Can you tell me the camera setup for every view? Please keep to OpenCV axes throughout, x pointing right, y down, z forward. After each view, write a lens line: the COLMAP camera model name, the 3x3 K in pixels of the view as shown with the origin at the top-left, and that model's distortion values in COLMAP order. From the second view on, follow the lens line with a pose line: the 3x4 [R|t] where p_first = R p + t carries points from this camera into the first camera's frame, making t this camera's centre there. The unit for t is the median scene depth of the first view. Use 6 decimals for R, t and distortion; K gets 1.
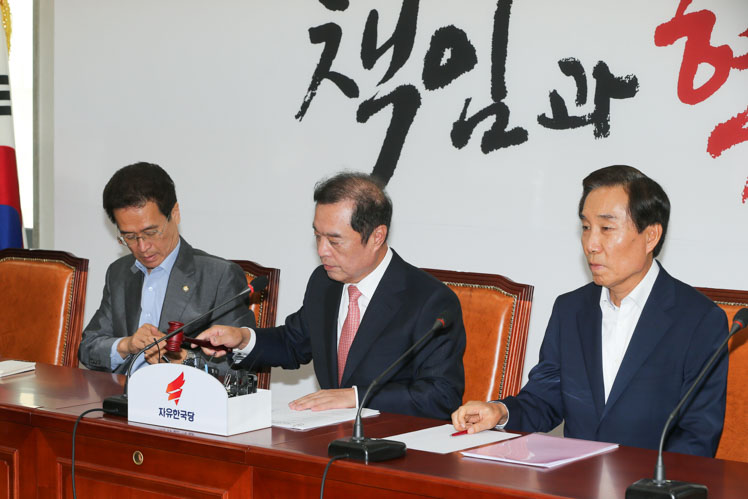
lens RADIAL K [[1868.9, 0, 374.0], [0, 1868.9, 249.5], [0, 0, 1]] dist [-0.194449, 0.365908]
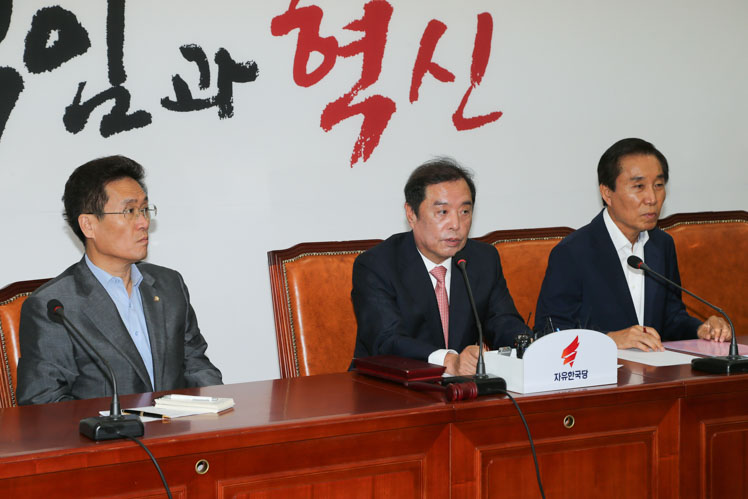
lens RADIAL K [[1768.2, 0, 374.0], [0, 1768.2, 249.5], [0, 0, 1]] dist [0.505974, 0.047974]
pose [[0.335623, -0.099968, 0.936677, -0.833979], [0.077815, 0.993897, 0.078192, -0.057360], [-0.938777, 0.046645, 0.341354, 0.550426]]
